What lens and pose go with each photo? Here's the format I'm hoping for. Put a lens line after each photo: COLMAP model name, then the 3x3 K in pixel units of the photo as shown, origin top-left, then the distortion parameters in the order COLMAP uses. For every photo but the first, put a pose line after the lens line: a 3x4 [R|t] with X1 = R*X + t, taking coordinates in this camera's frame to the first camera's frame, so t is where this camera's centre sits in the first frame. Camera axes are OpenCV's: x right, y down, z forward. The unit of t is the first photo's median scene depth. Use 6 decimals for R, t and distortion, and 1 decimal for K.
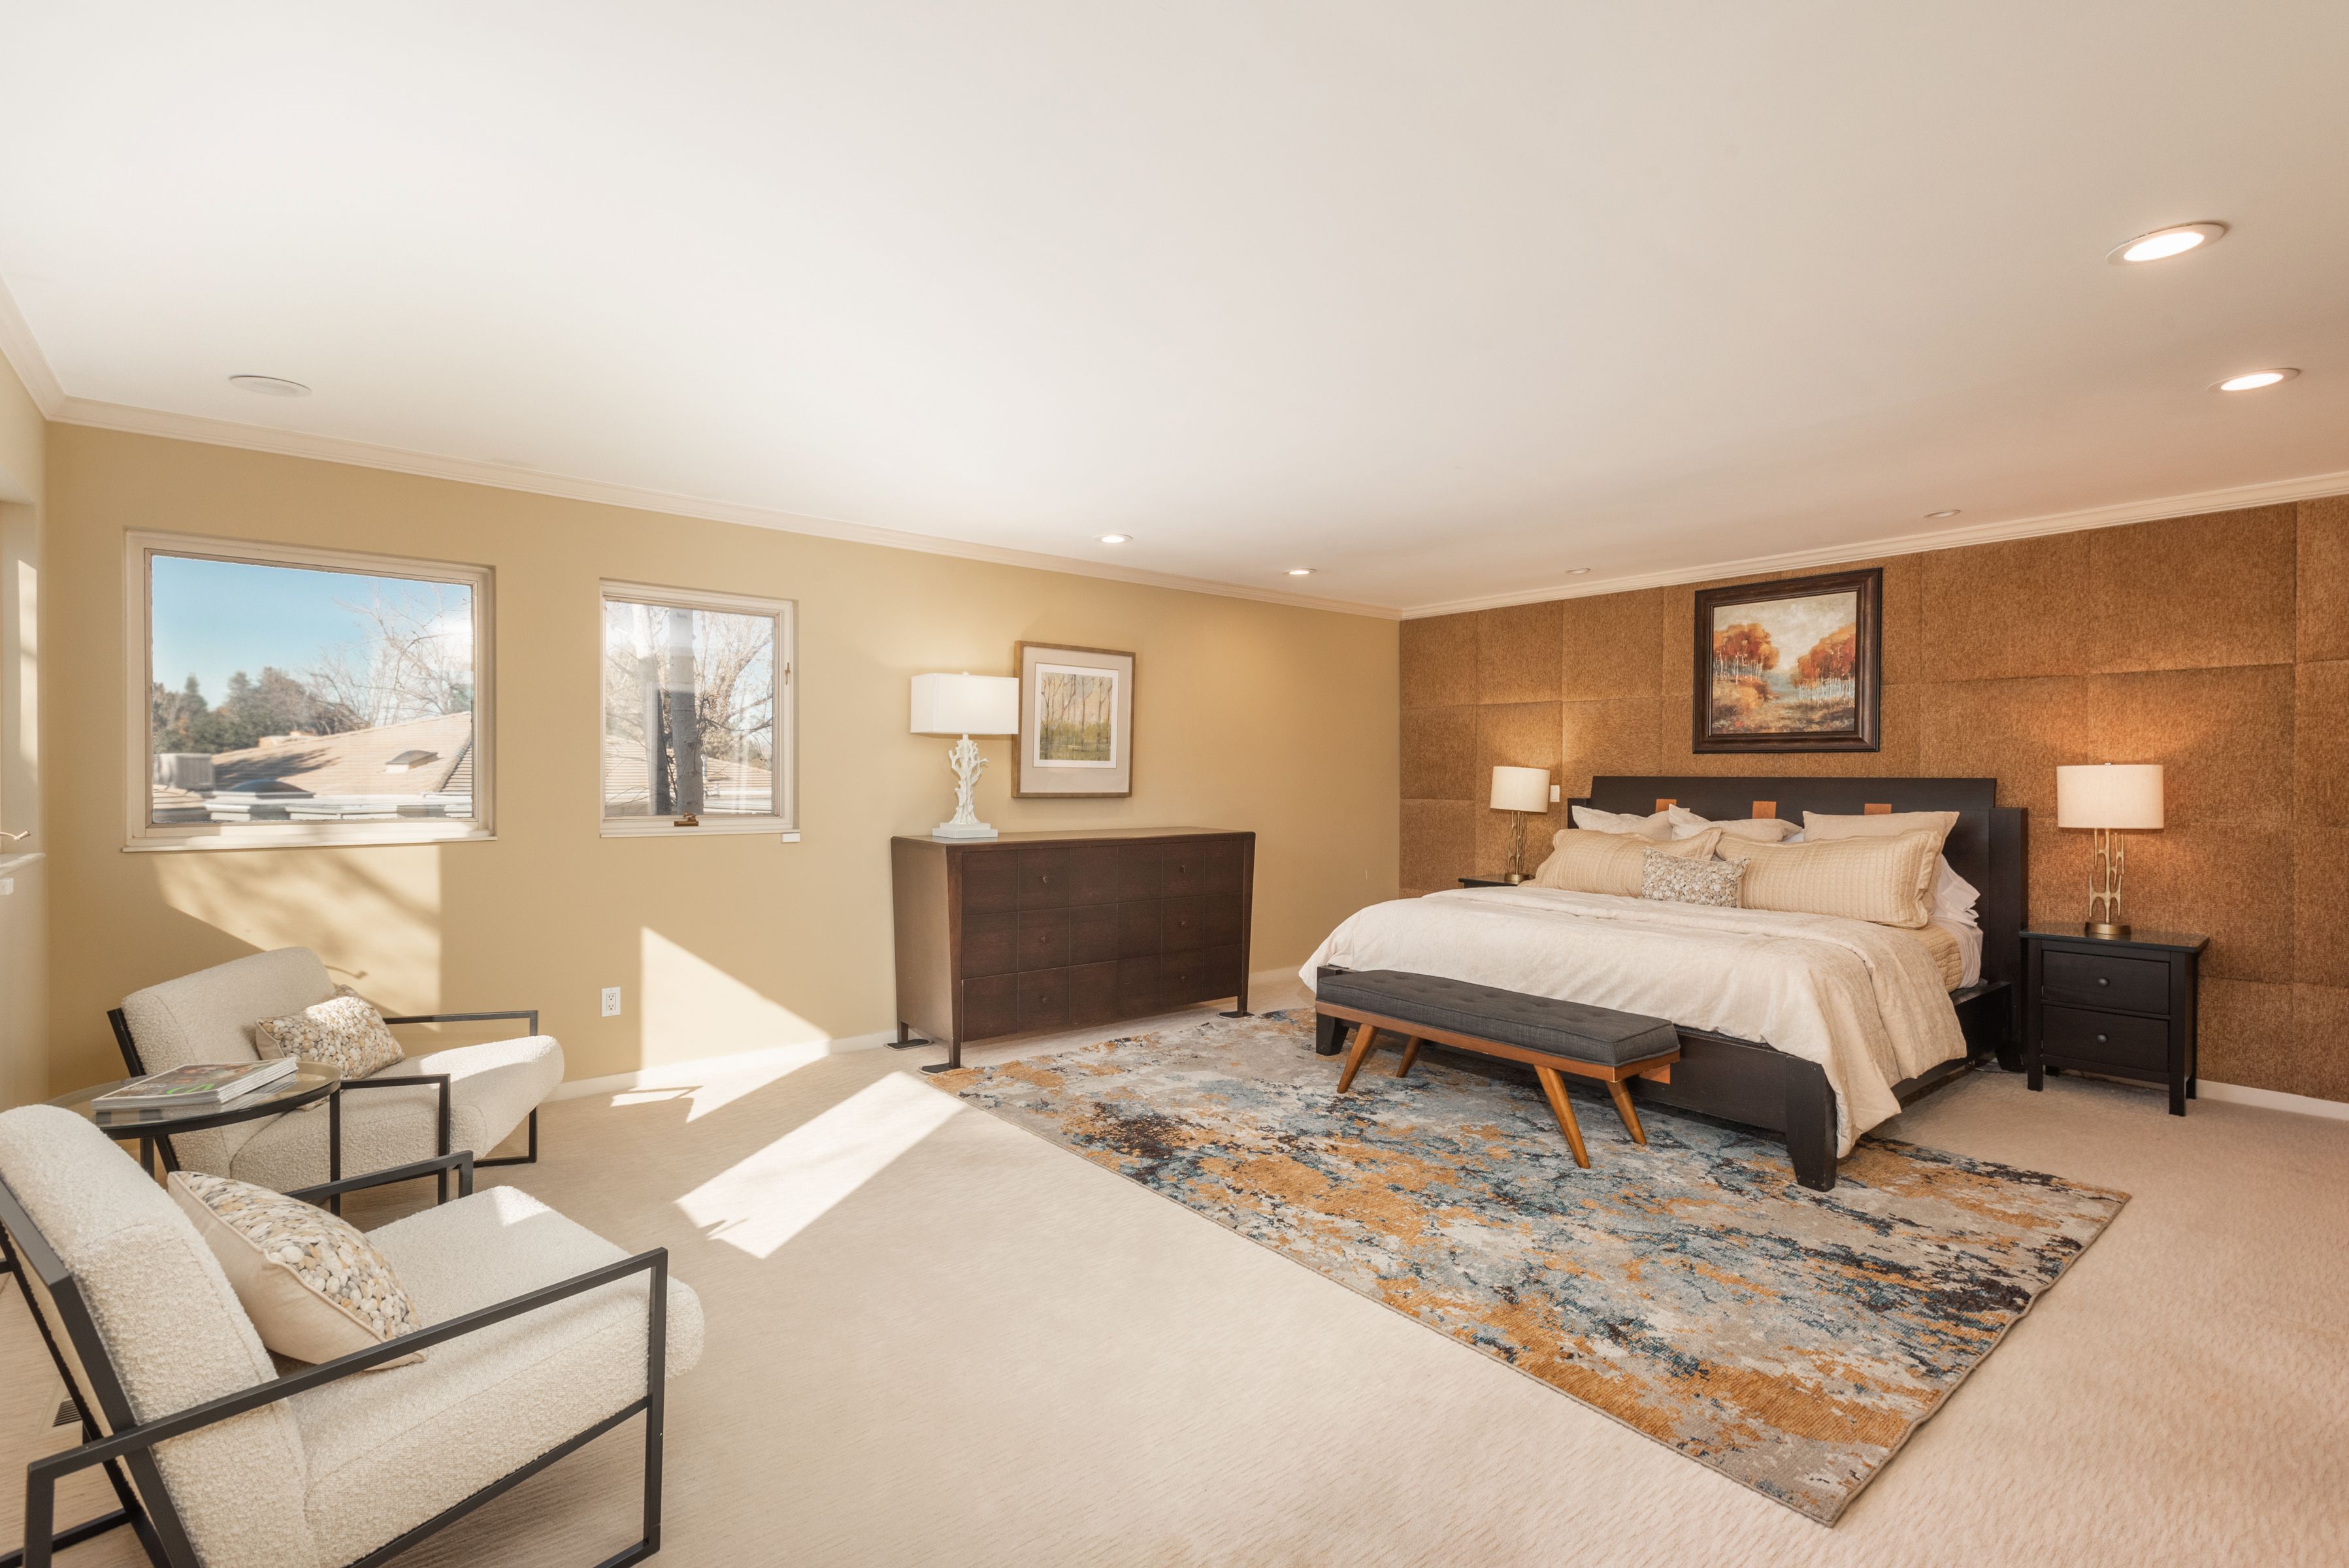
lens RADIAL K [[1095.5, 0, 1176.6], [0, 1095.5, 772.3], [0, 0, 1]] dist [0.015335, -0.003014]
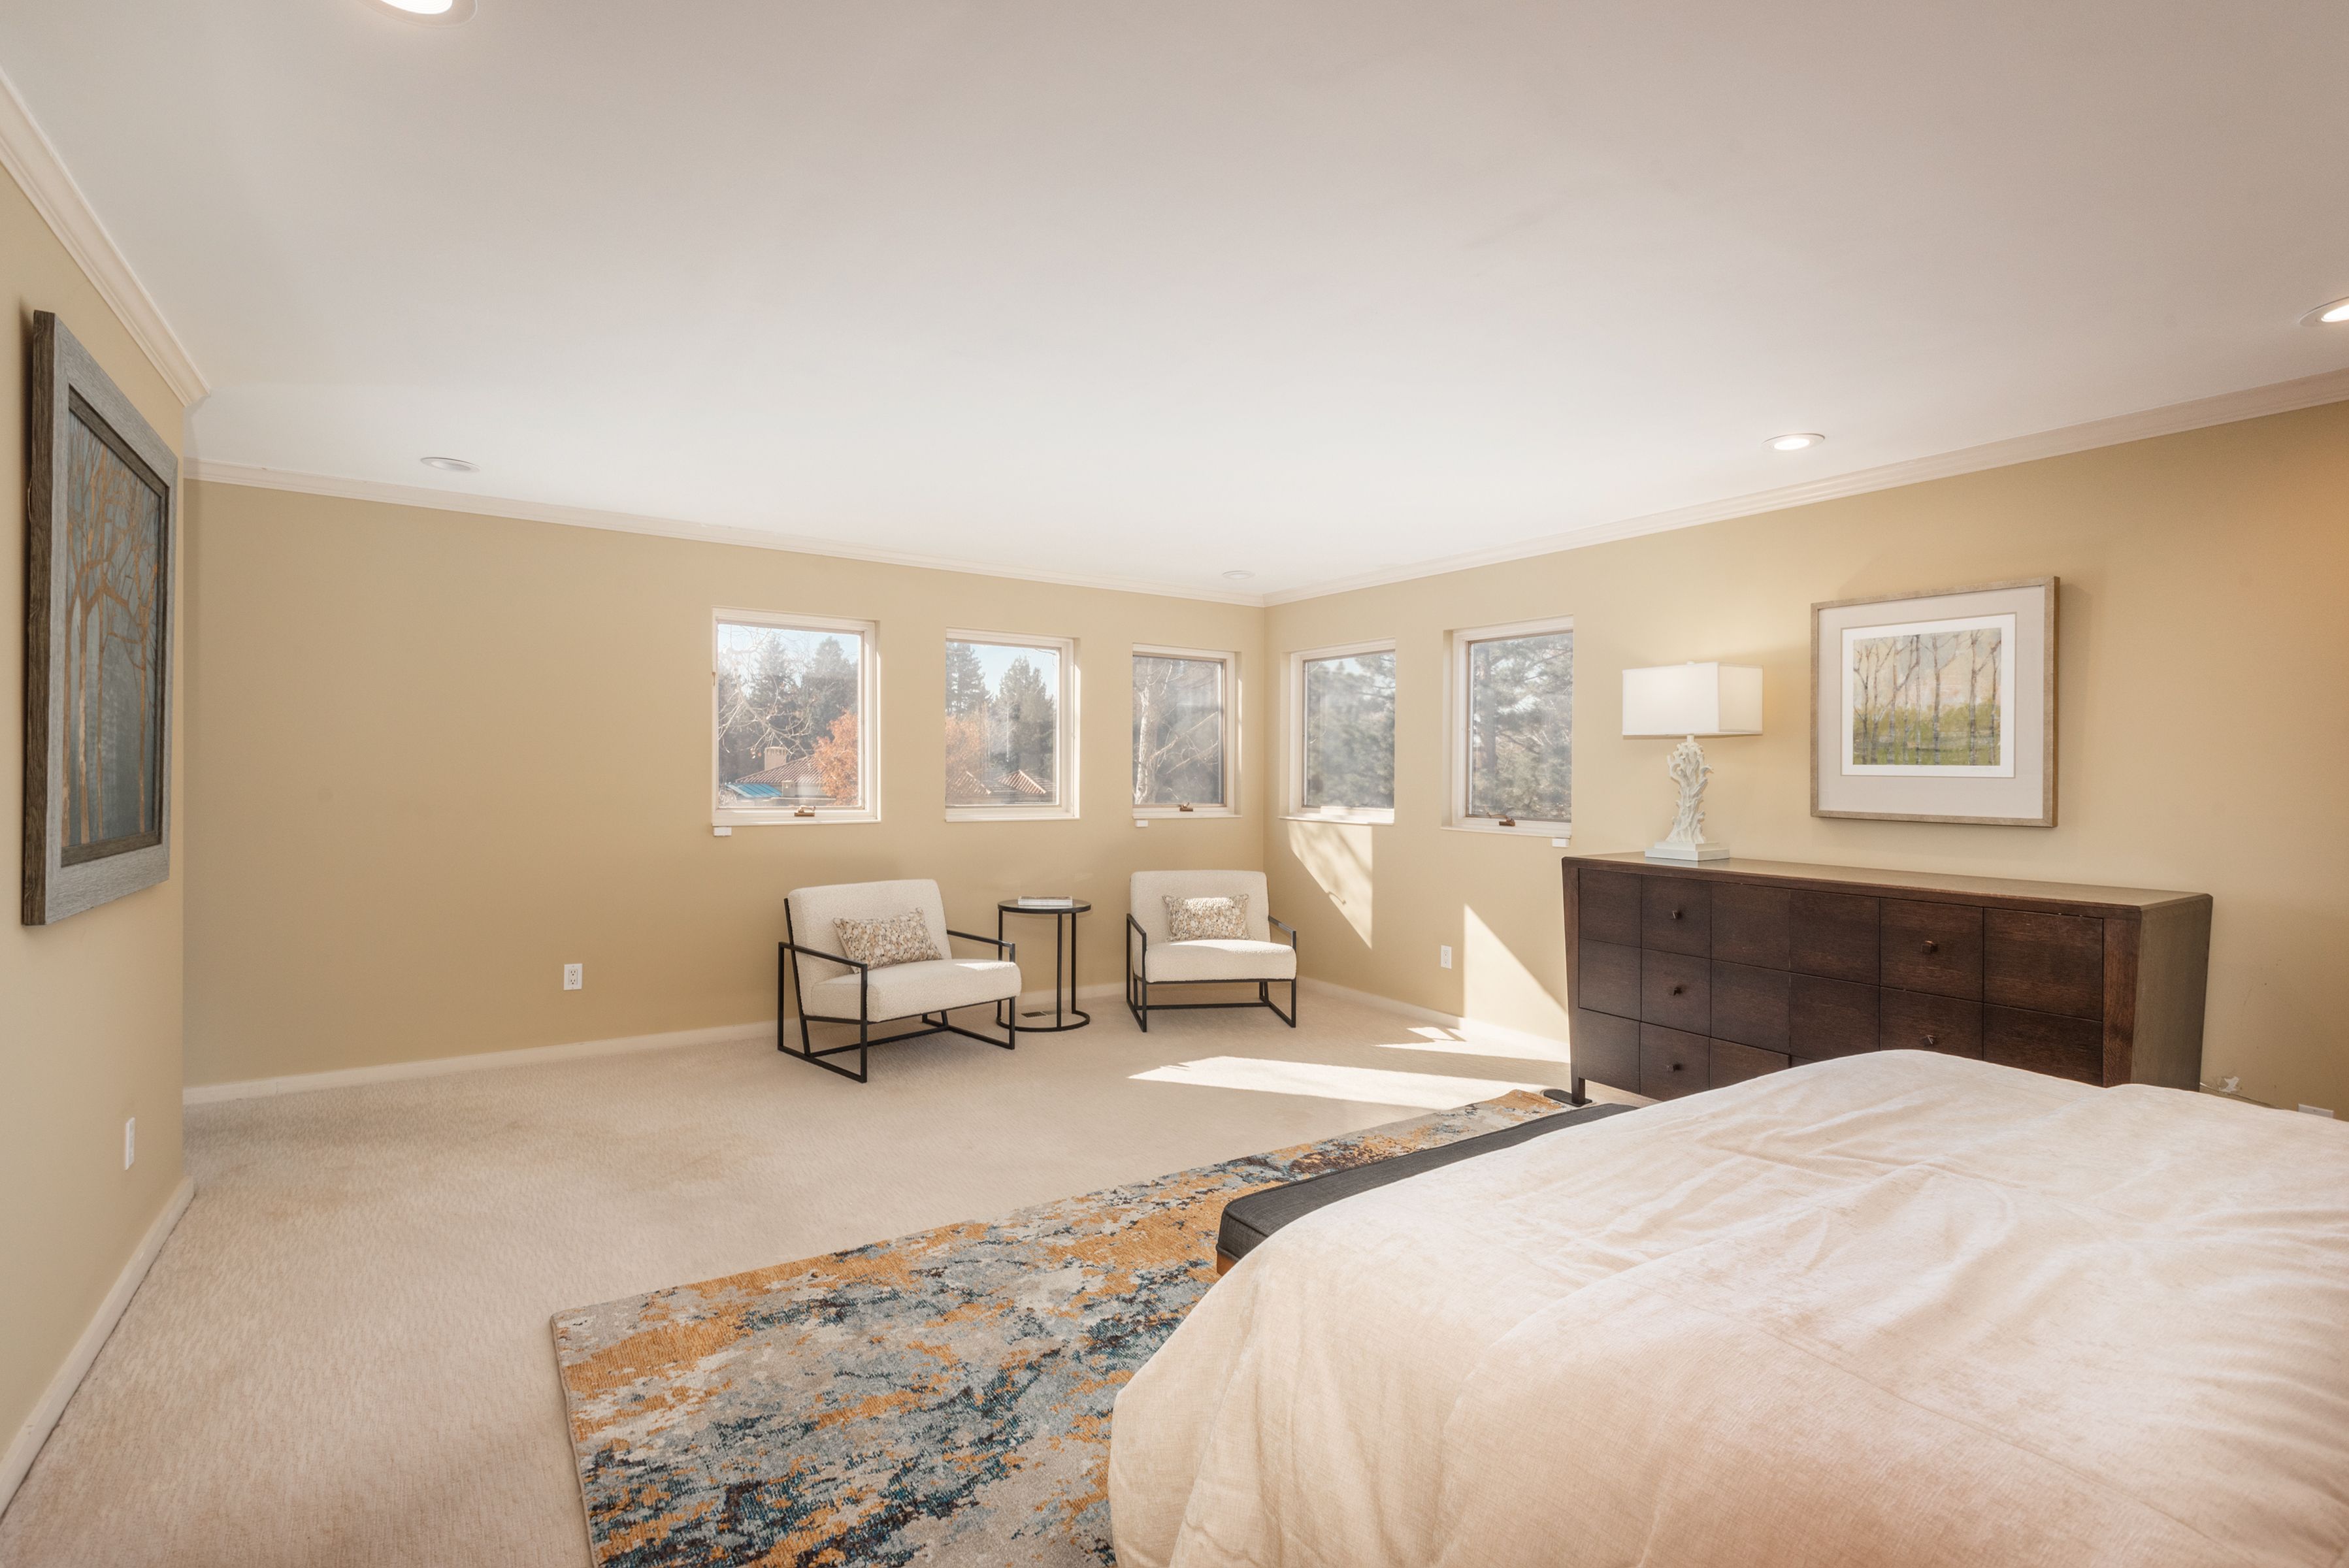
lens RADIAL K [[1095.5, 0, 1175.9], [0, 1095.5, 784.4], [0, 0, 1]] dist [0.015335, -0.003014]
pose [[-0.109601, 0.001914, -0.993974, 0.926203], [-0.010615, 0.999939, 0.003096, 0.005197], [0.993919, 0.010890, -0.109574, 0.950246]]
